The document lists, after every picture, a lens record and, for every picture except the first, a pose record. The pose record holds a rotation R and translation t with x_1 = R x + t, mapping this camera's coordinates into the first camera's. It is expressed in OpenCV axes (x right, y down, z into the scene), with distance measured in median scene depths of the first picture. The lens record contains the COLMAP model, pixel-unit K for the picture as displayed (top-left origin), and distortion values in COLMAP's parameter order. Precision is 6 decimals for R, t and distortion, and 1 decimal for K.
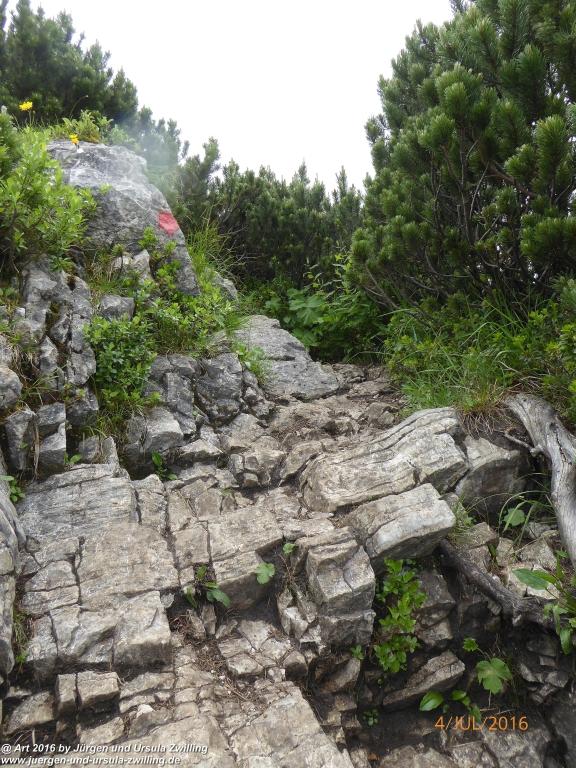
lens RADIAL K [[574.4, 0, 286.5], [0, 574.4, 386.7], [0, 0, 1]] dist [-0.011009, 0.008941]
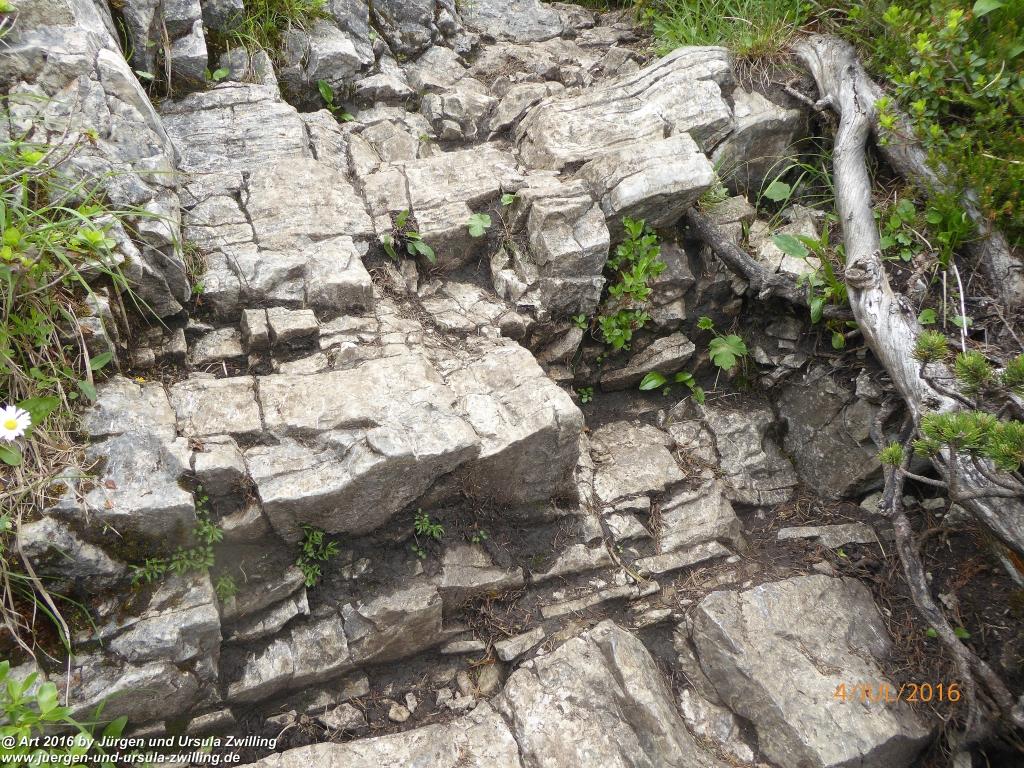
lens RADIAL K [[765.9, 0, 517.6], [0, 765.9, 383.4], [0, 0, 1]] dist [-0.011009, 0.008941]
pose [[0.995228, 0.042746, 0.087714, -0.065410], [-0.073136, 0.921856, 0.380569, 0.106093], [-0.064592, -0.385168, 0.920583, -0.099618]]
